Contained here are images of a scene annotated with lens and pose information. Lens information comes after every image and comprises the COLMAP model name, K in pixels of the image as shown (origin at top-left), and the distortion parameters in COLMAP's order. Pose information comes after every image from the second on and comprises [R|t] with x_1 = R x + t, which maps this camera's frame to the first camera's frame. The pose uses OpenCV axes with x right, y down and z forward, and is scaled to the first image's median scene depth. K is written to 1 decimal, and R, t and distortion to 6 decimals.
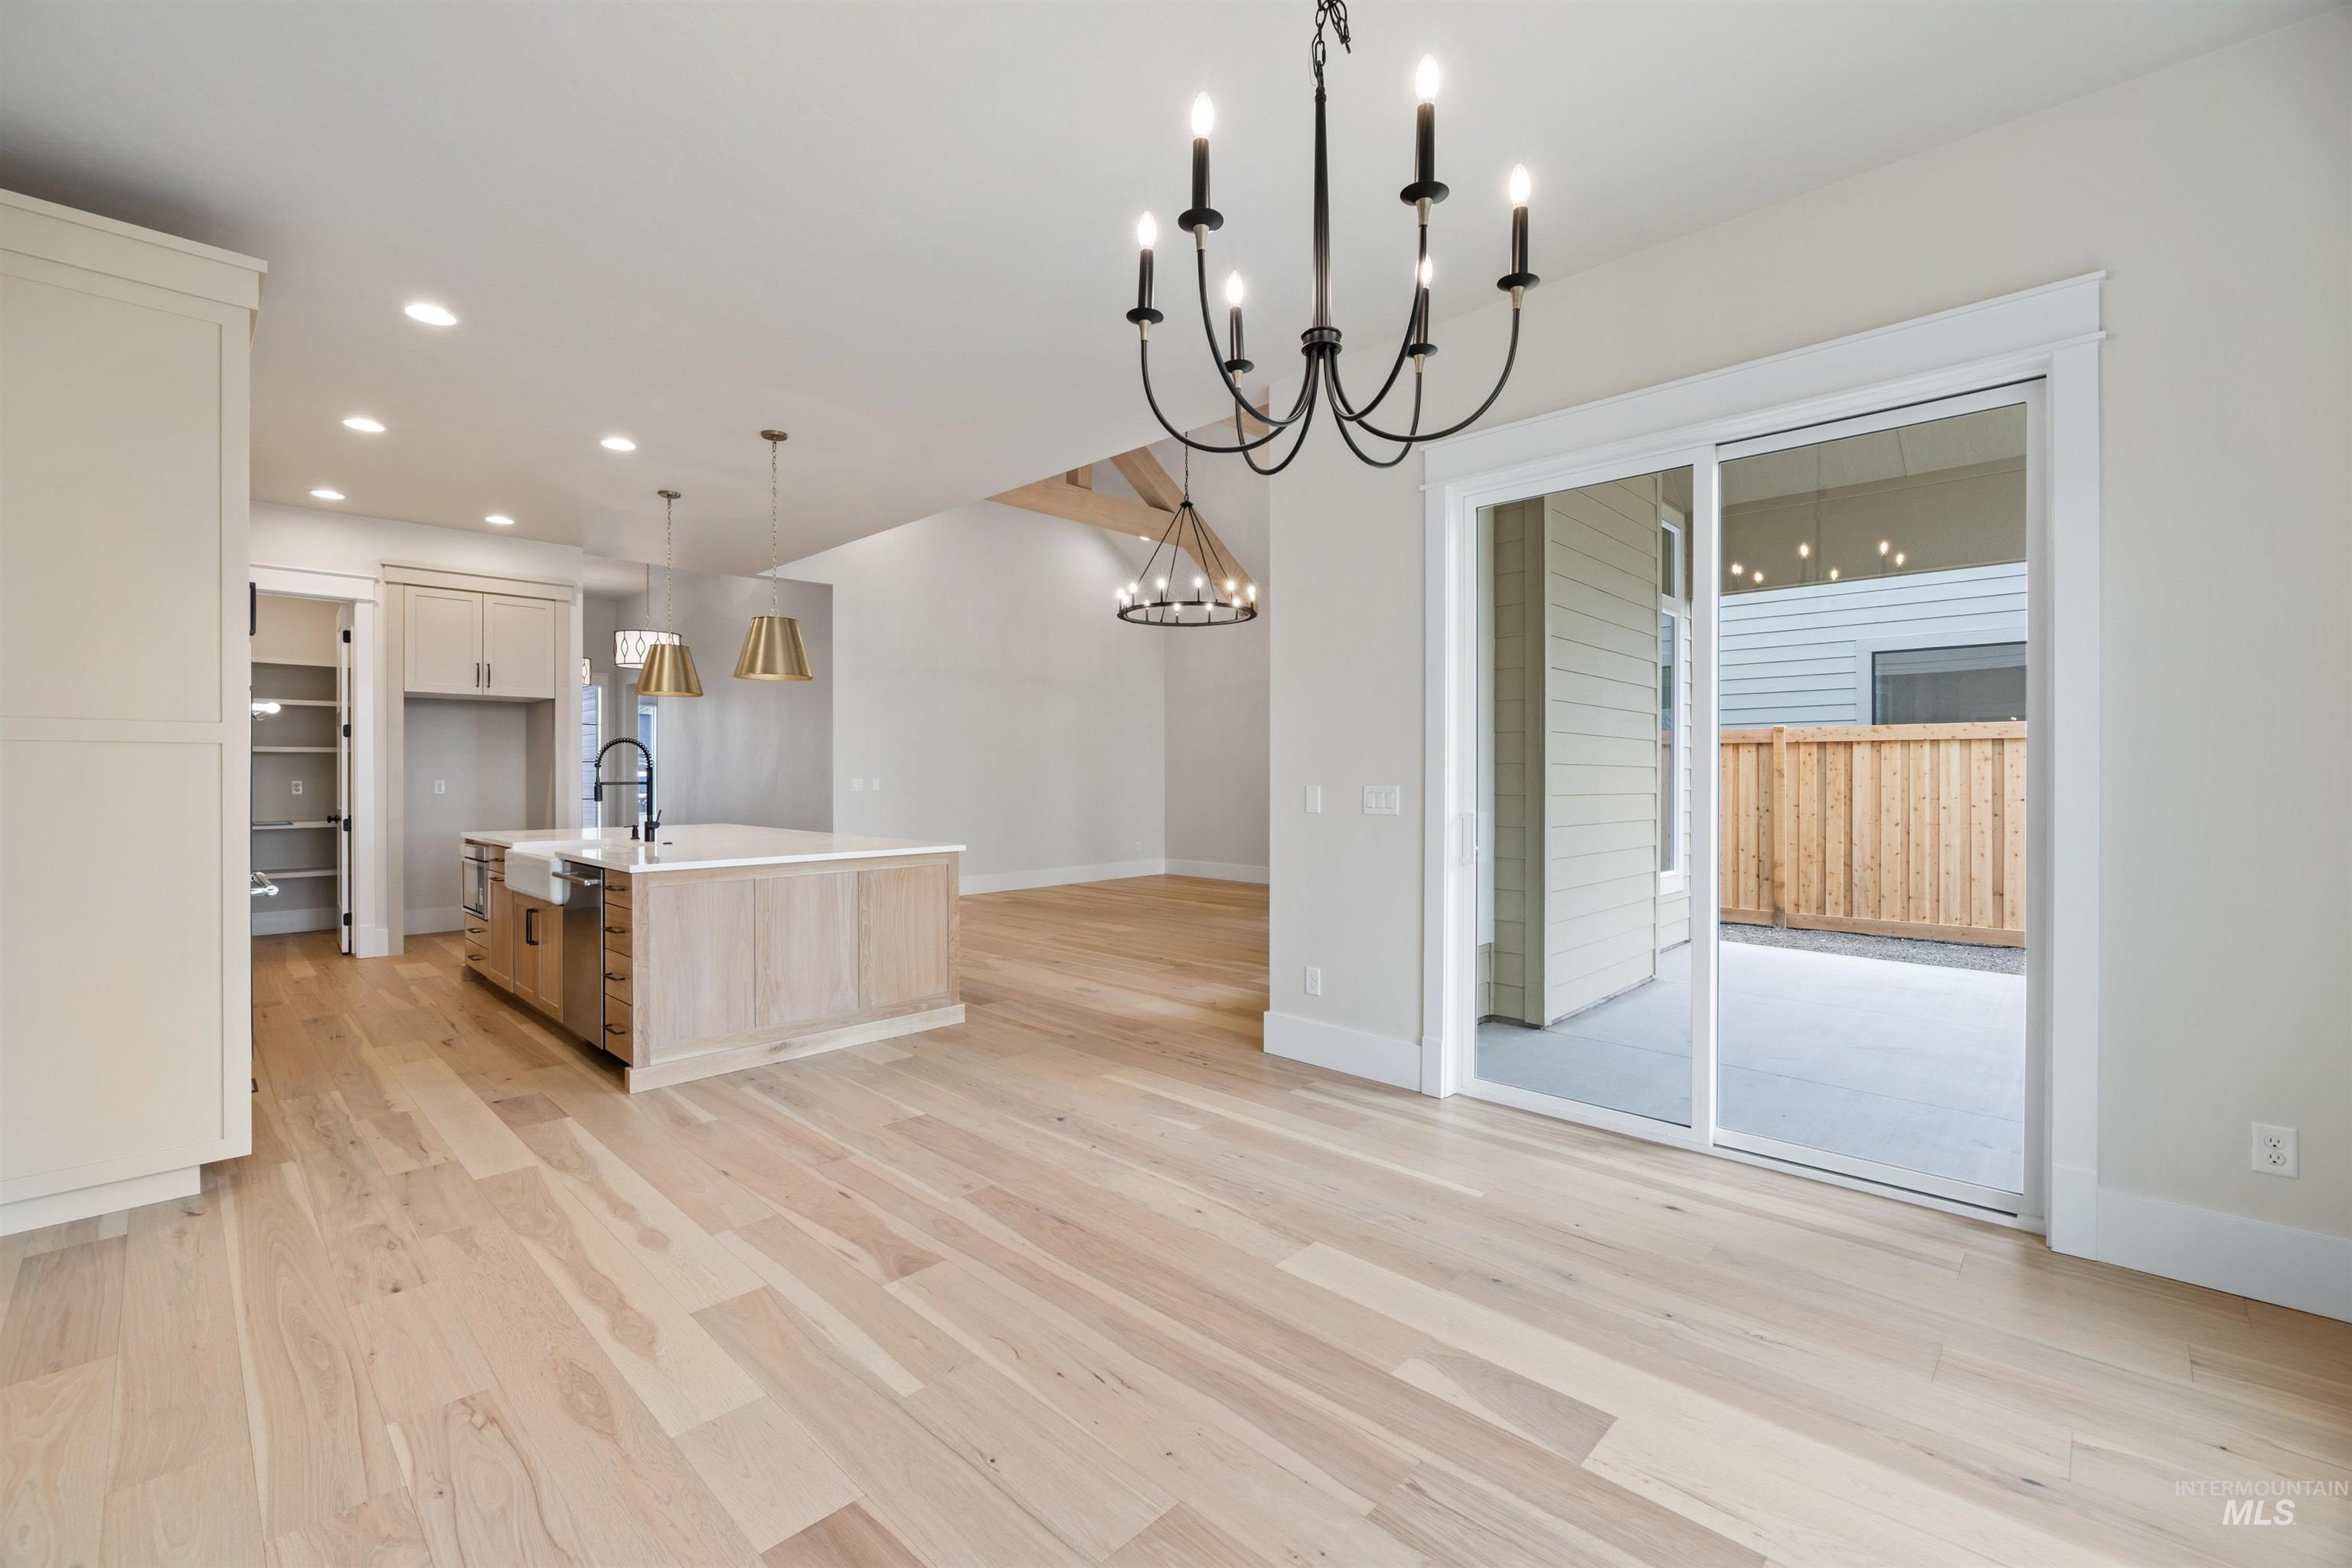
lens RADIAL K [[1001.4, 0, 1174.9], [0, 1001.4, 772.1], [0, 0, 1]] dist [-0.010248, -0.000022]
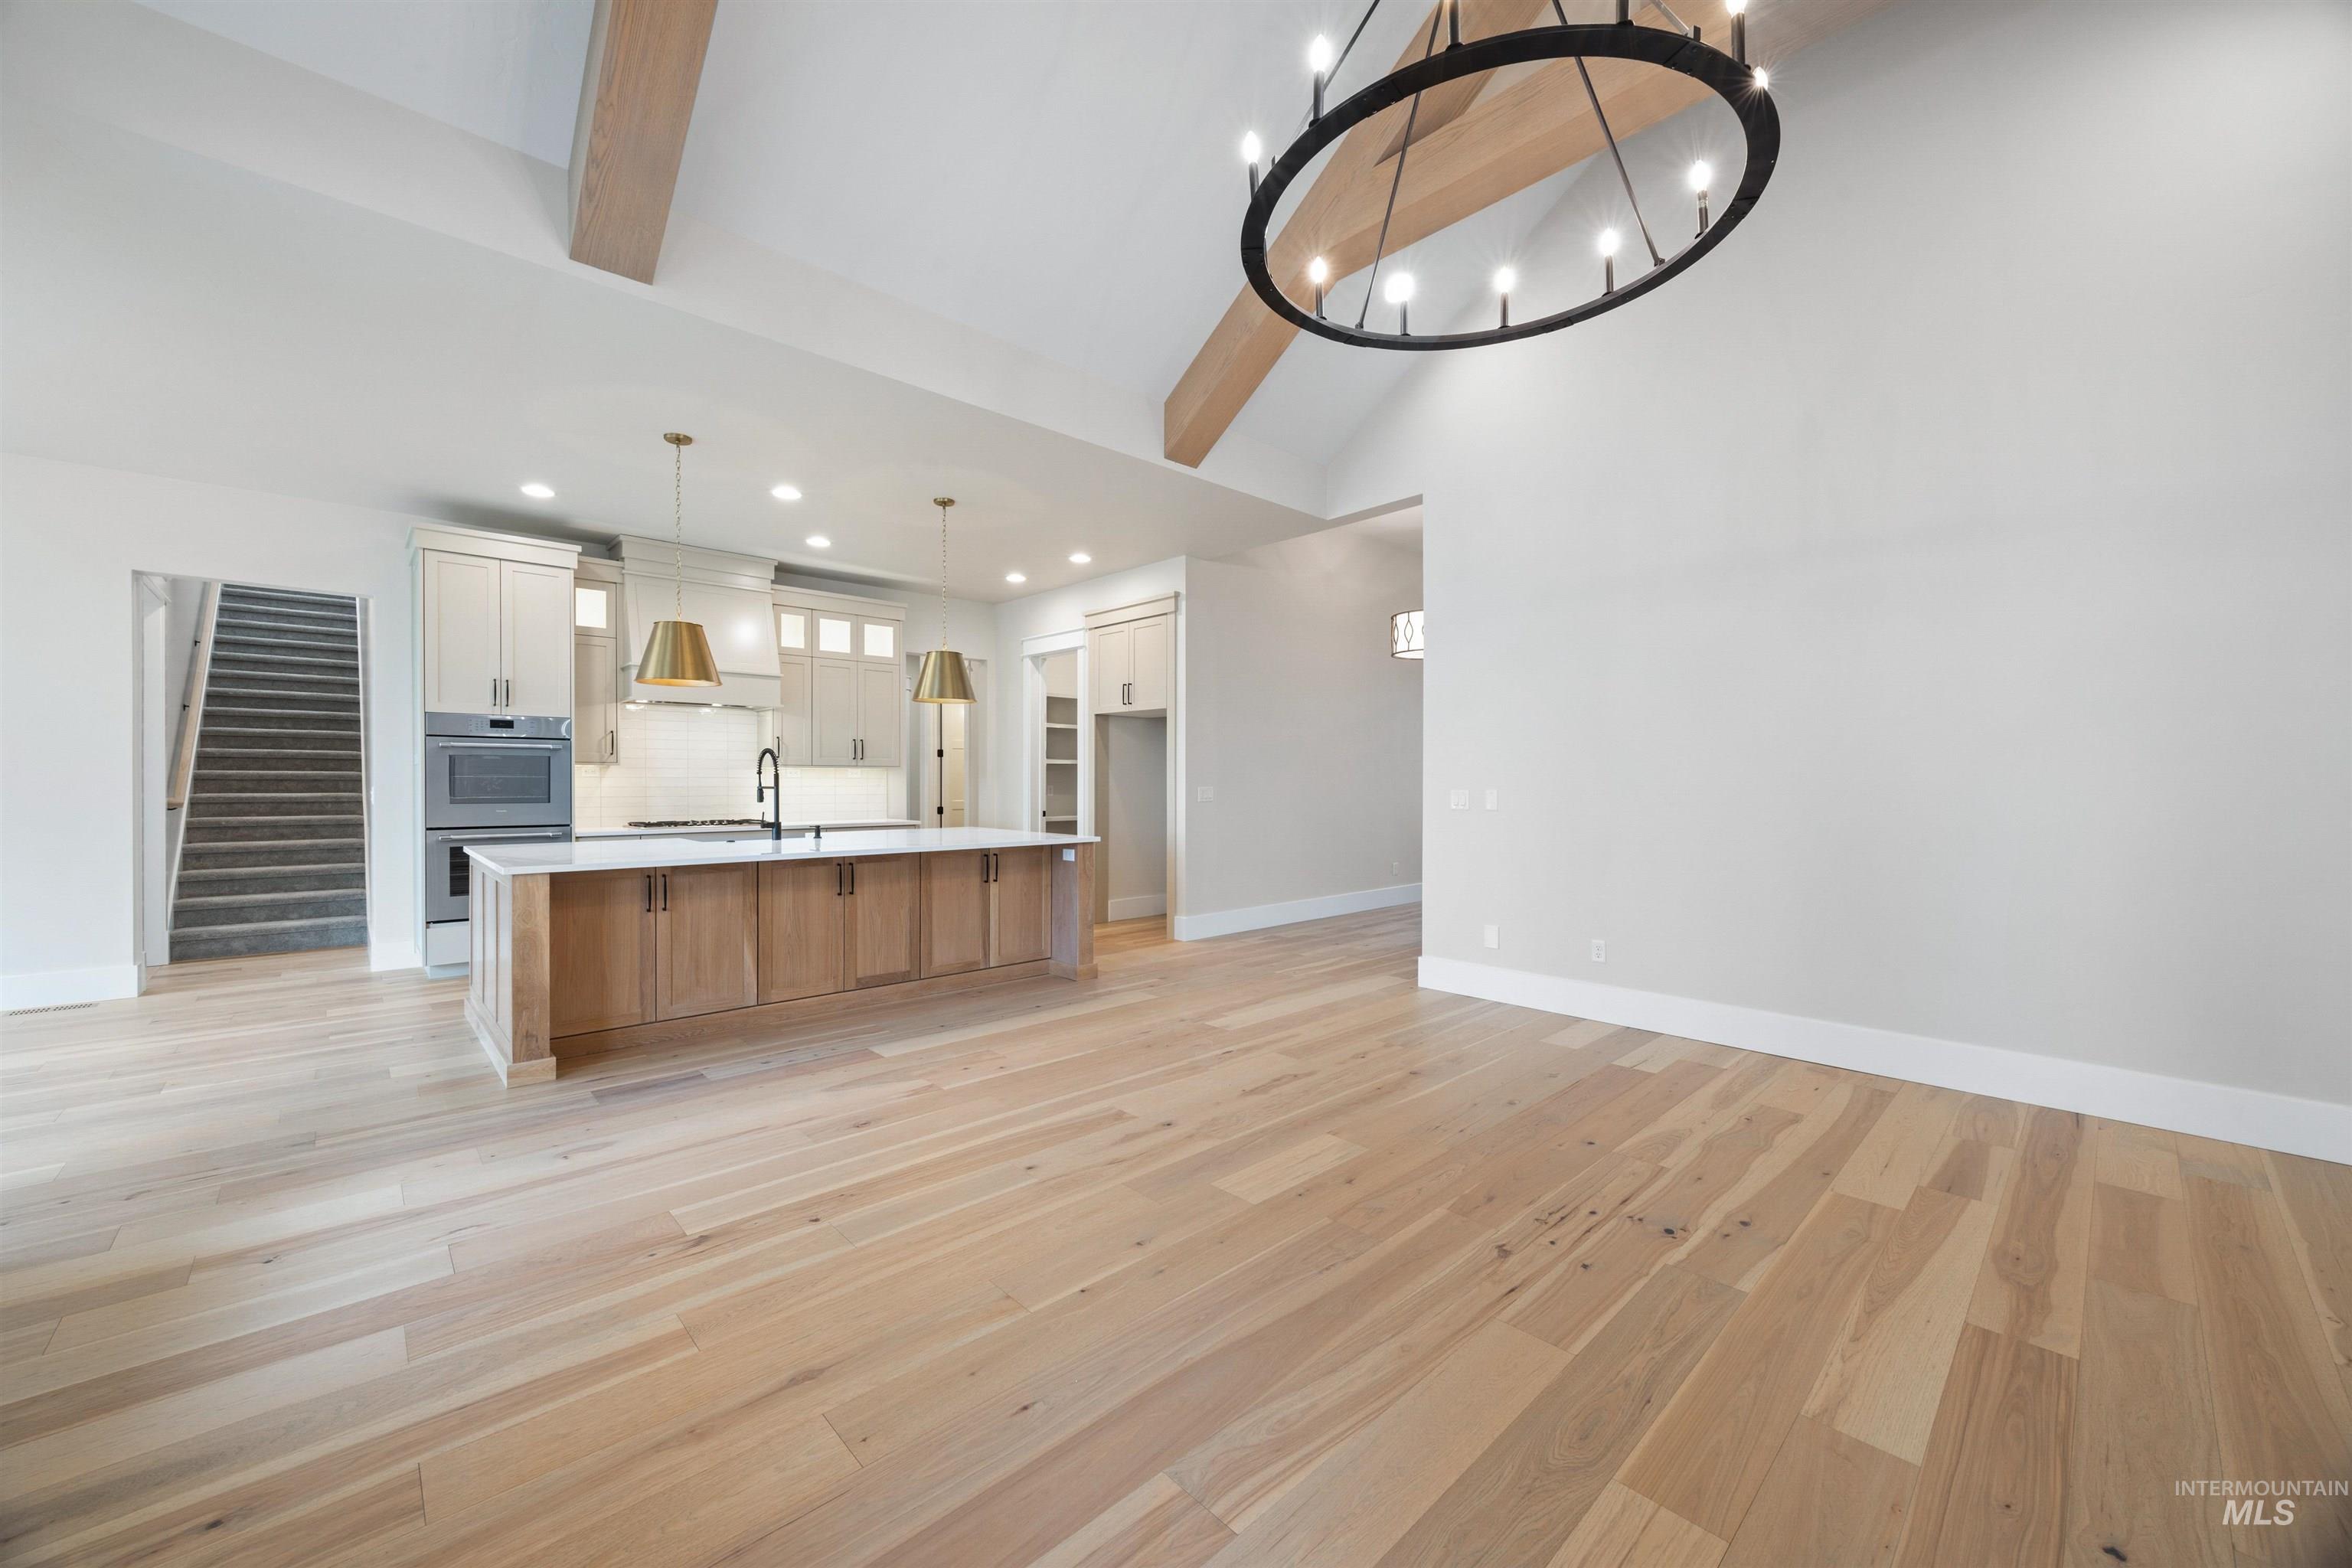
lens RADIAL K [[884.5, 0, 1173.6], [0, 884.5, 785.9], [0, 0, 1]] dist [-0.005802, -0.000318]
pose [[-0.043345, 0.008368, -0.999025, 0.462001], [-0.003255, 0.999958, 0.008517, -0.000184], [0.999055, 0.003621, -0.043316, 1.533619]]
